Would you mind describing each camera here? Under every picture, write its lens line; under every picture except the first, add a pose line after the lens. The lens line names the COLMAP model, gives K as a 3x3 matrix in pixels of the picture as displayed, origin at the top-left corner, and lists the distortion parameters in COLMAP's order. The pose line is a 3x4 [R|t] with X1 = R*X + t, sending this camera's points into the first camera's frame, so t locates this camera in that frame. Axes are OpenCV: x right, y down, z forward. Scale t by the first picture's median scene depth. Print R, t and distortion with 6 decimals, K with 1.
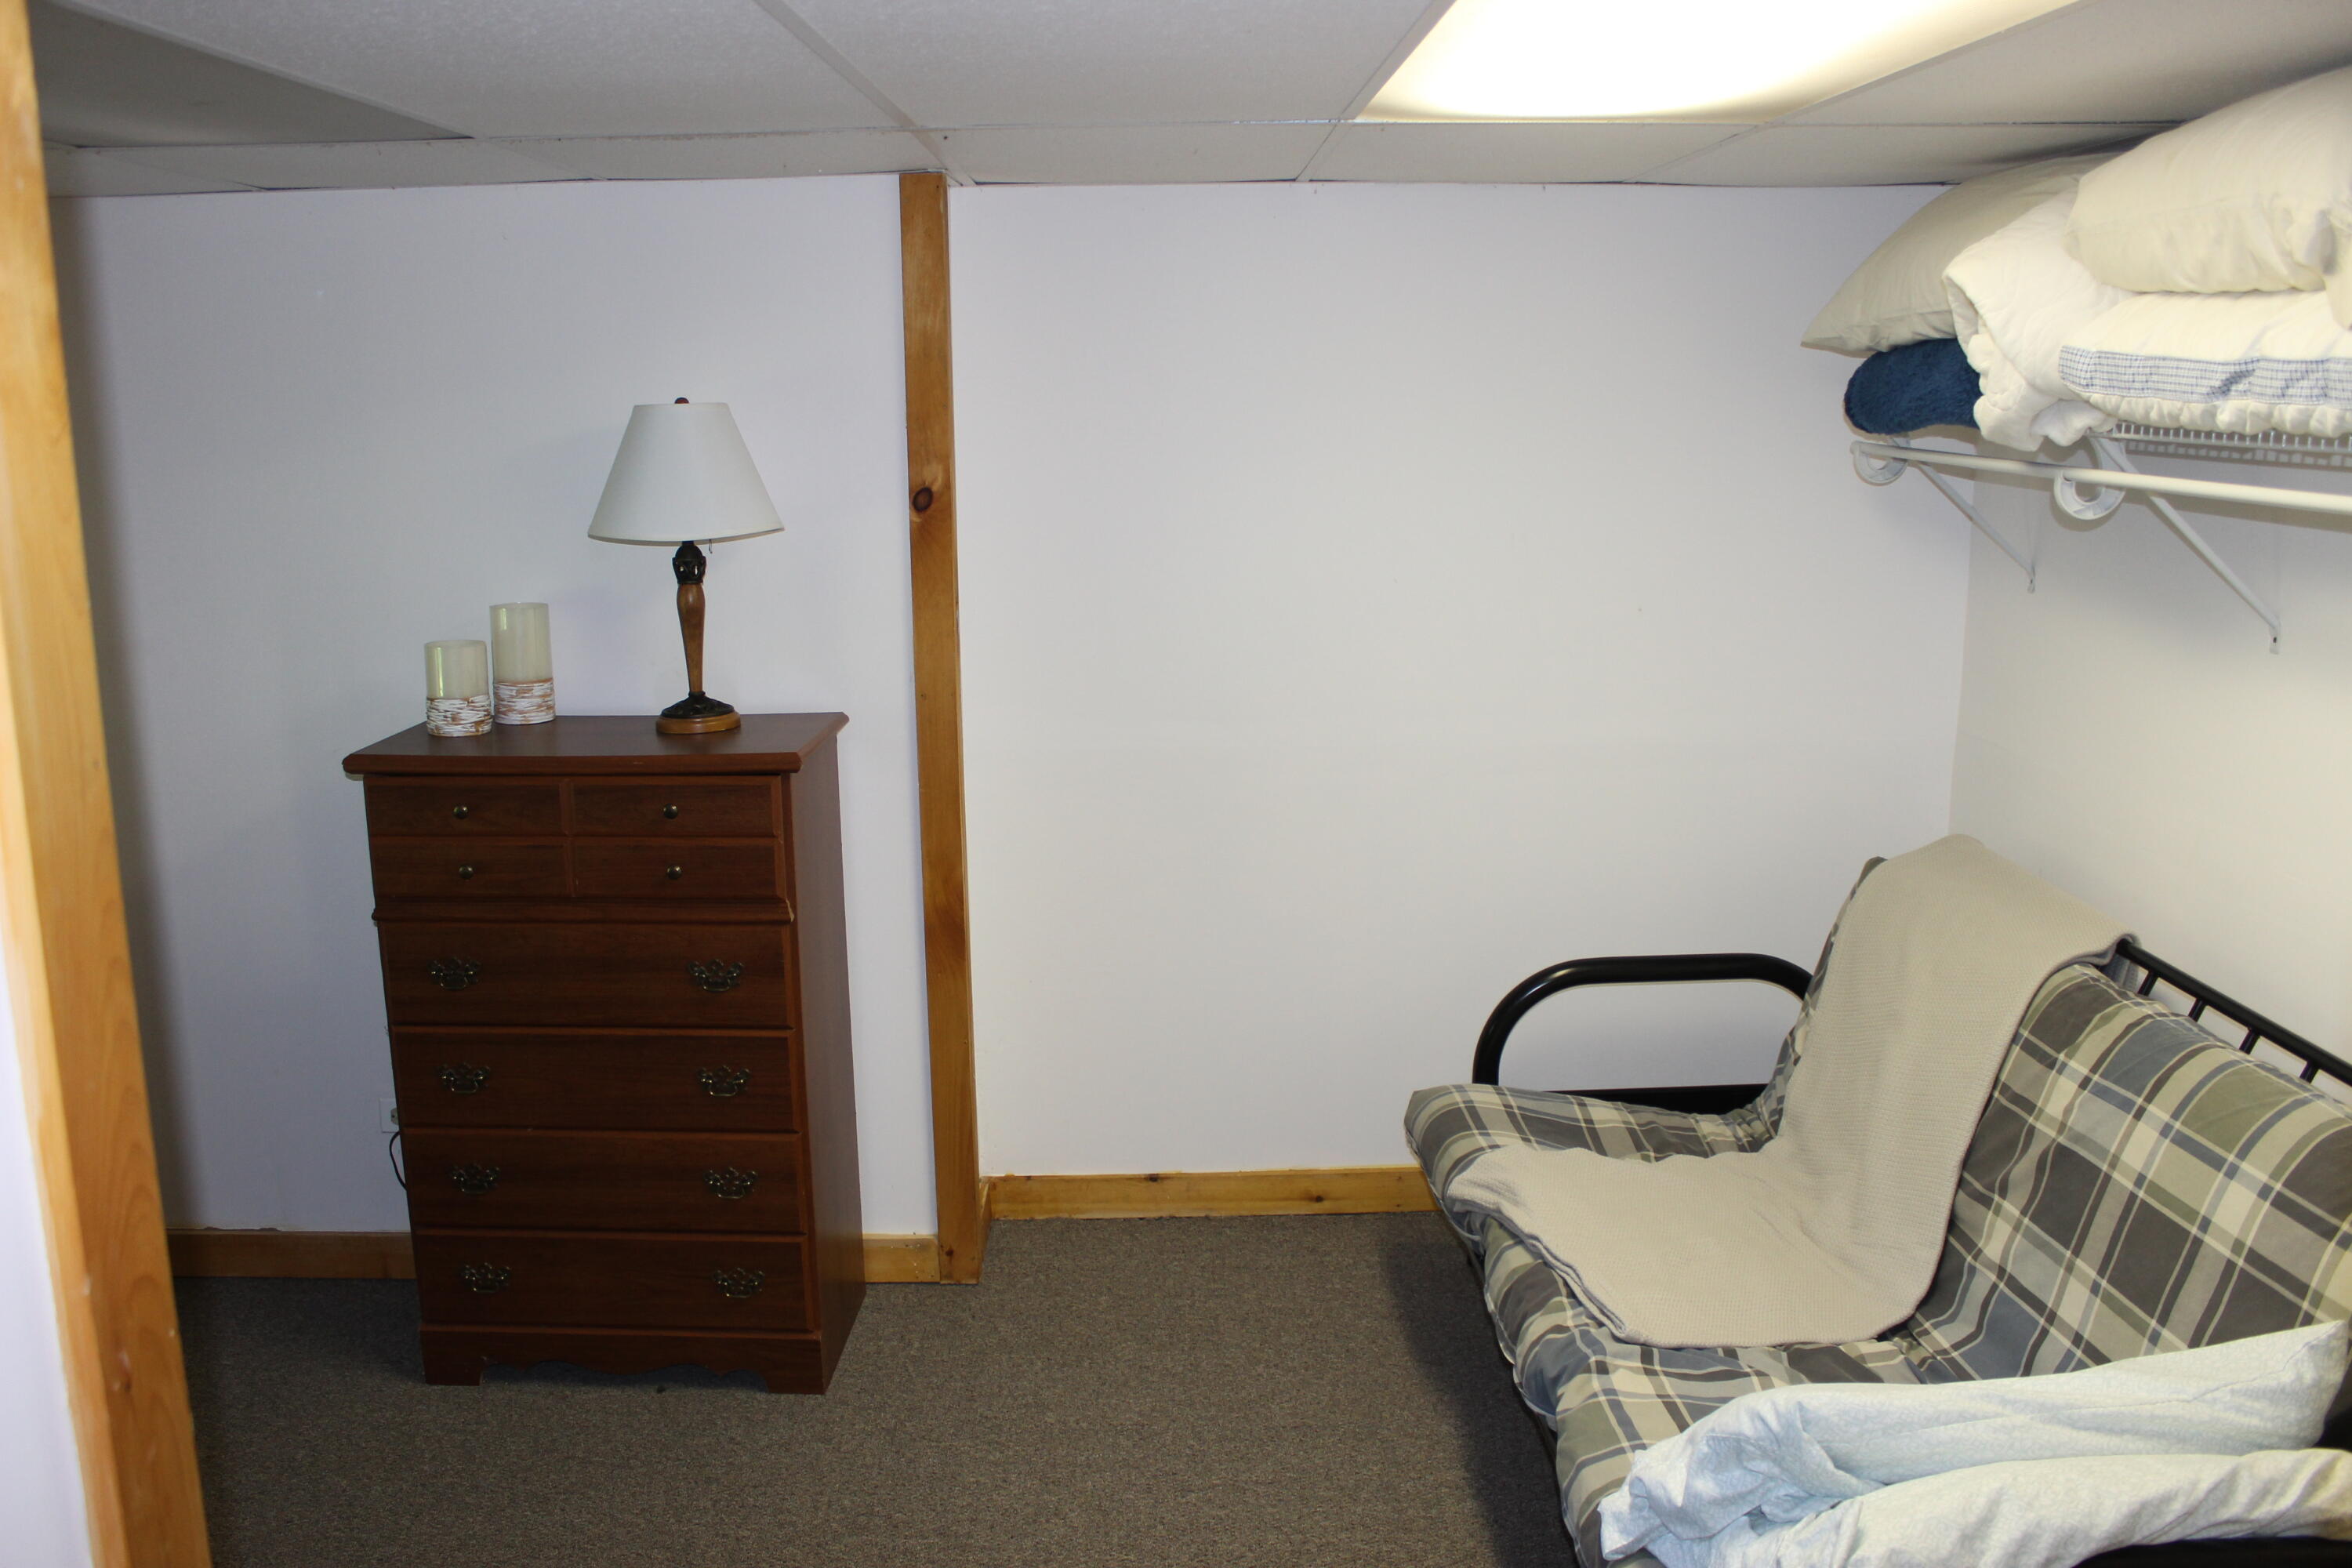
lens RADIAL K [[1963.3, 0, 1170.6], [0, 1963.3, 783.6], [0, 0, 1]] dist [-0.154950, 0.136555]
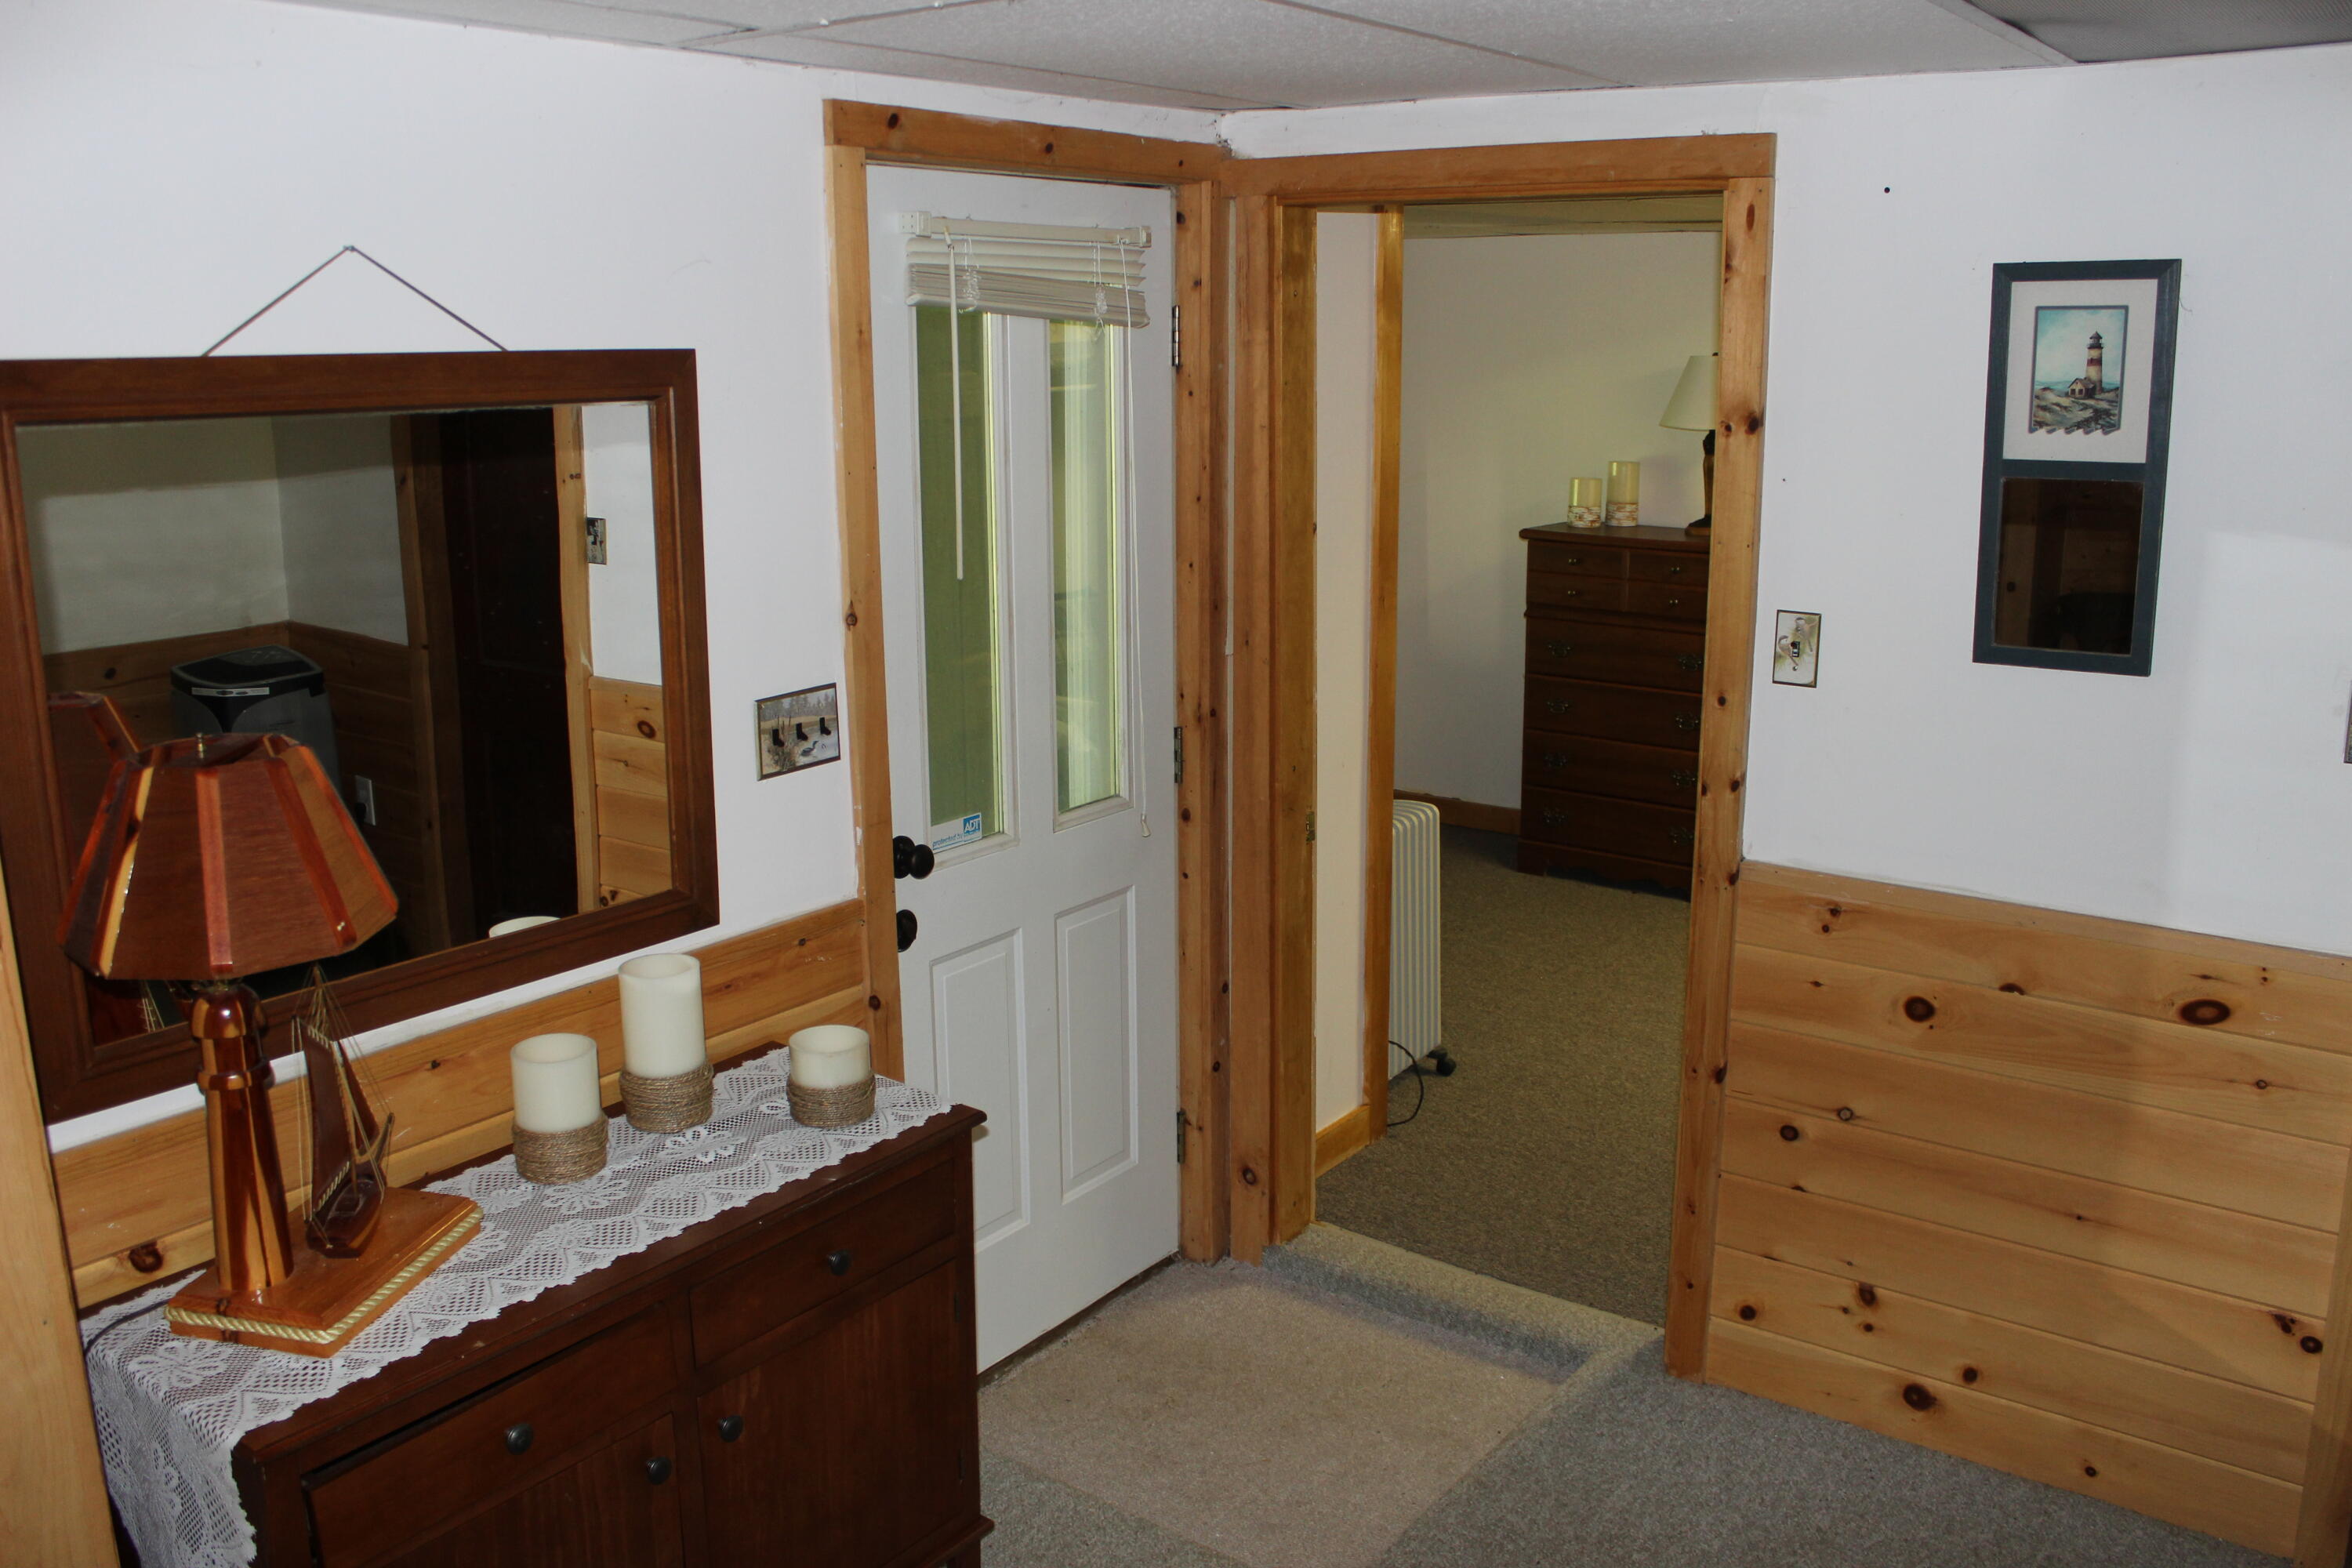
lens RADIAL K [[1963.3, 0, 1178.5], [0, 1963.3, 779.2], [0, 0, 1]] dist [-0.154950, 0.136555]
pose [[0.802510, 0.141593, -0.579593, 0.444432], [-0.123899, 0.989805, 0.070256, 0.132410], [0.583632, 0.015430, 0.811872, -0.757578]]
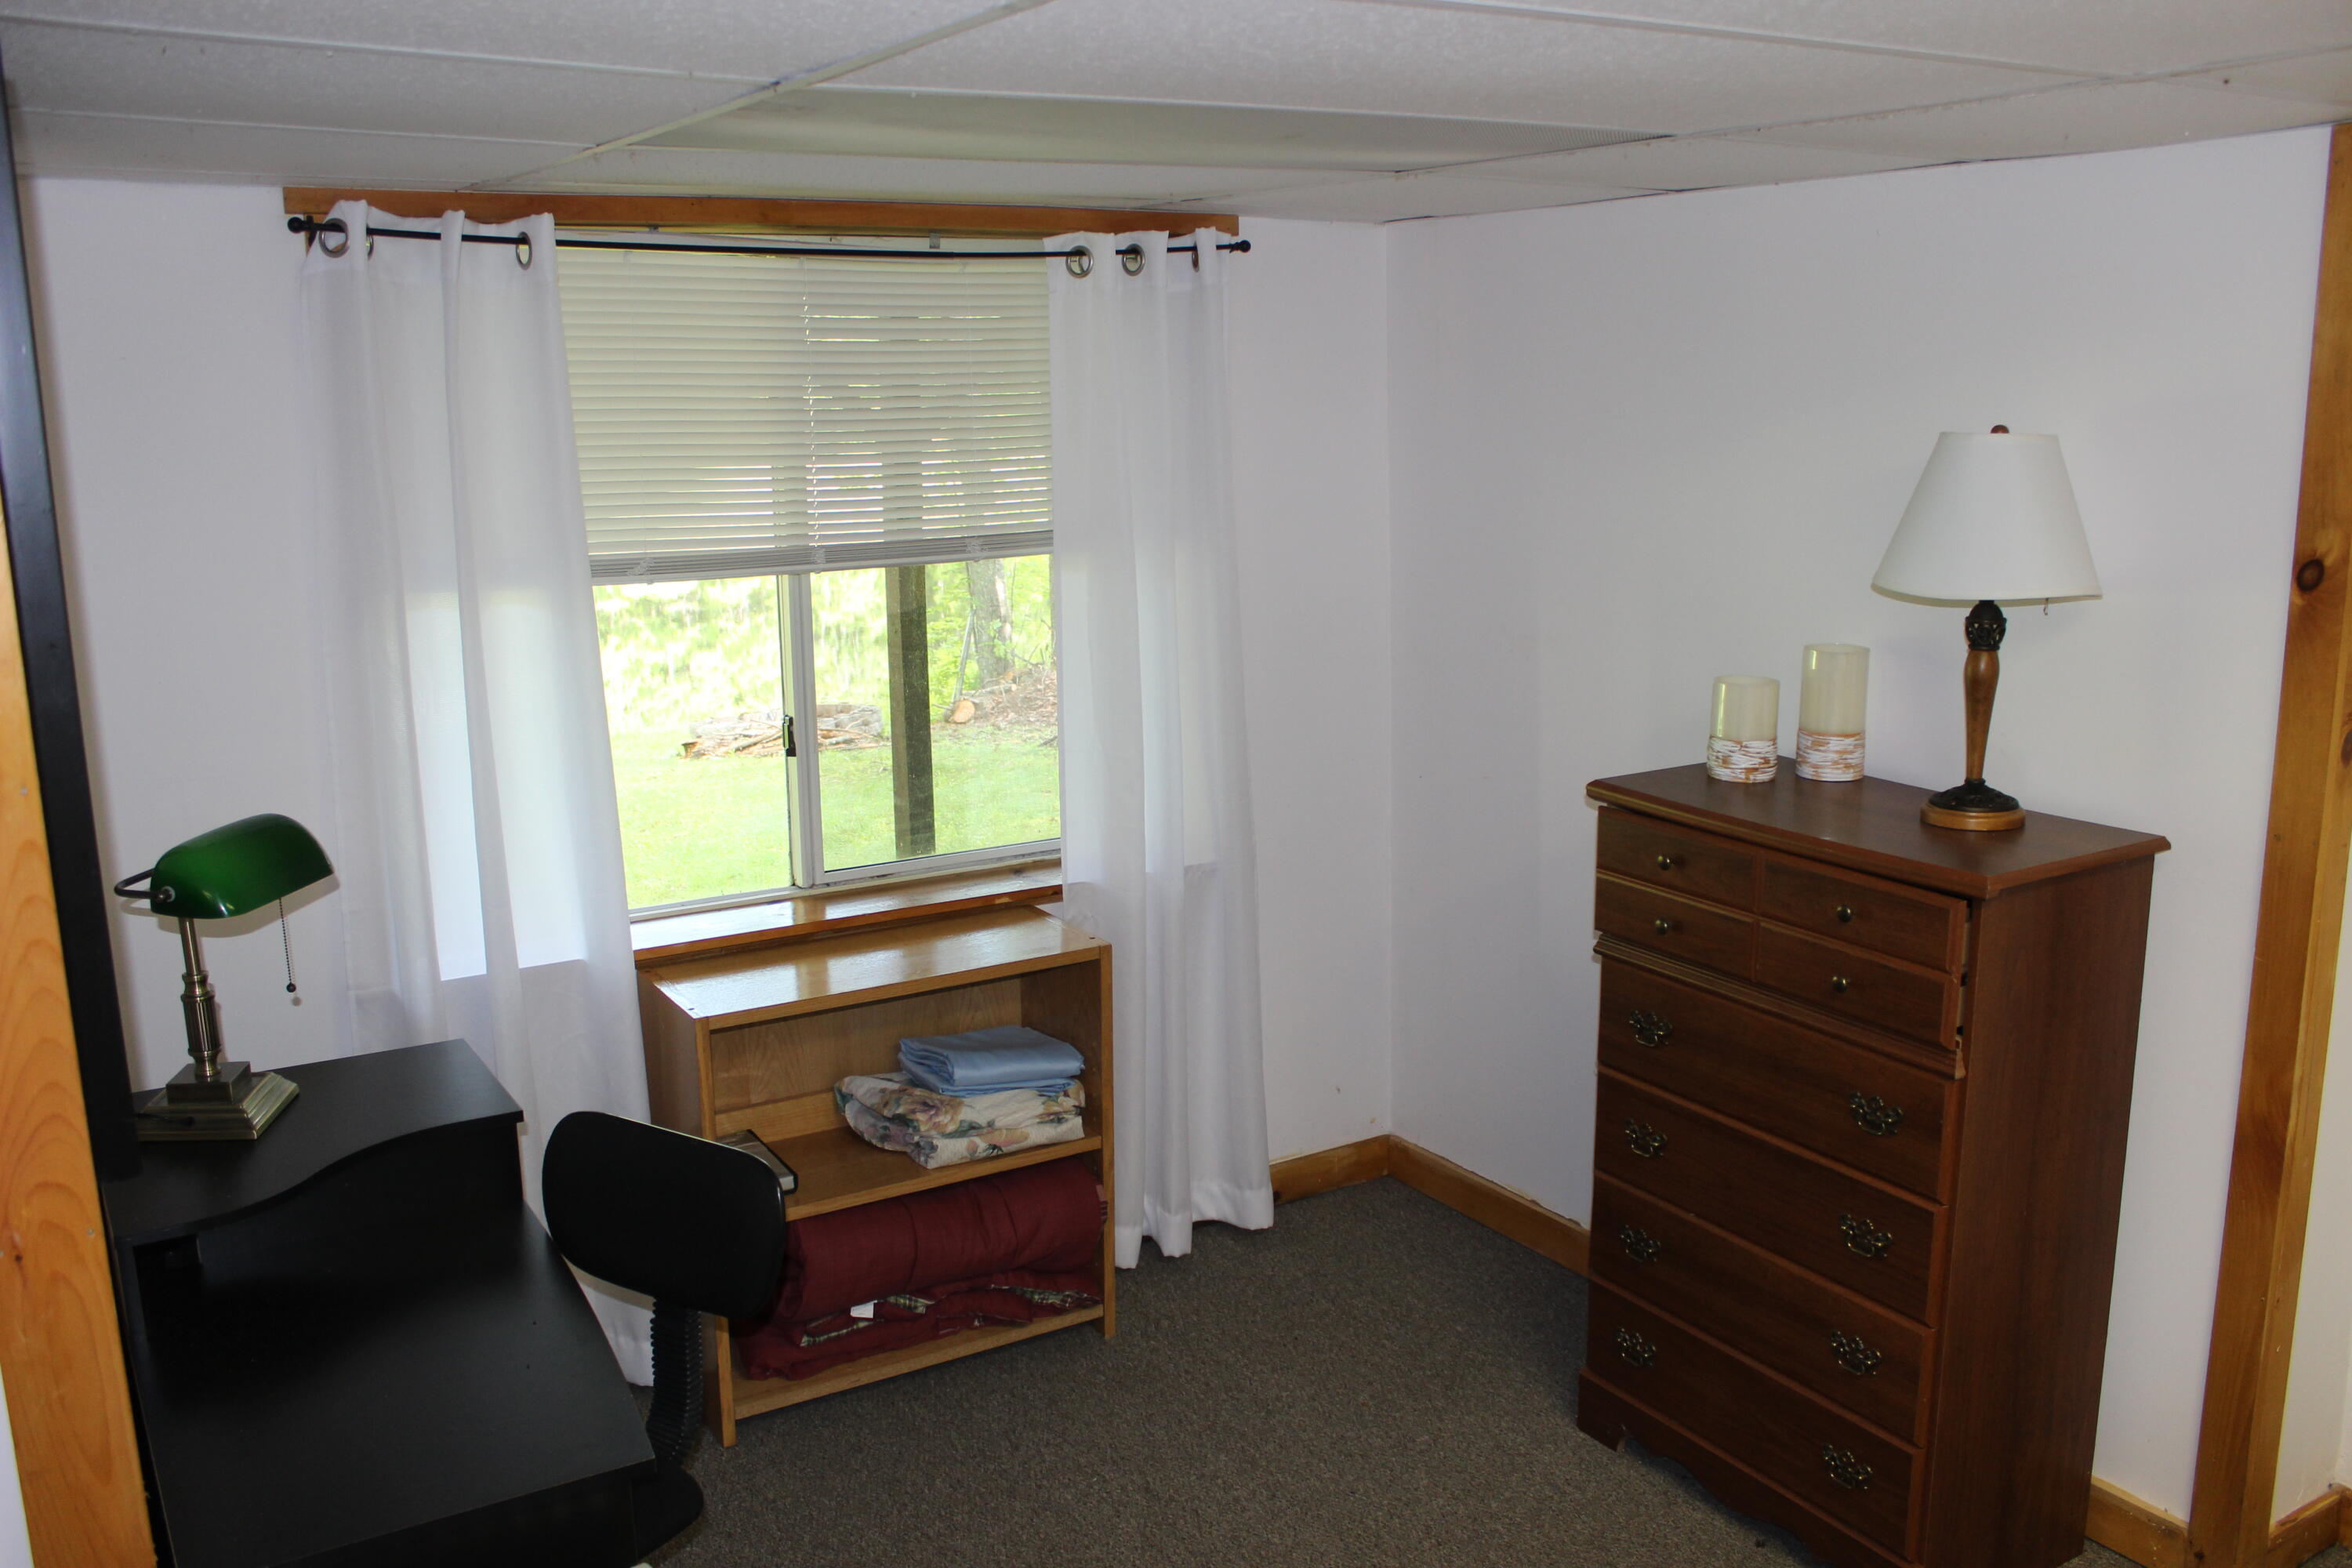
lens RADIAL K [[1963.3, 0, 1164.7], [0, 1963.3, 794.3], [0, 0, 1]] dist [-0.154950, 0.136555]
pose [[0.532030, 0.176462, -0.828133, 0.255278], [-0.157766, 0.981574, 0.107802, -0.075071], [0.831898, 0.073297, 0.550067, 0.262403]]
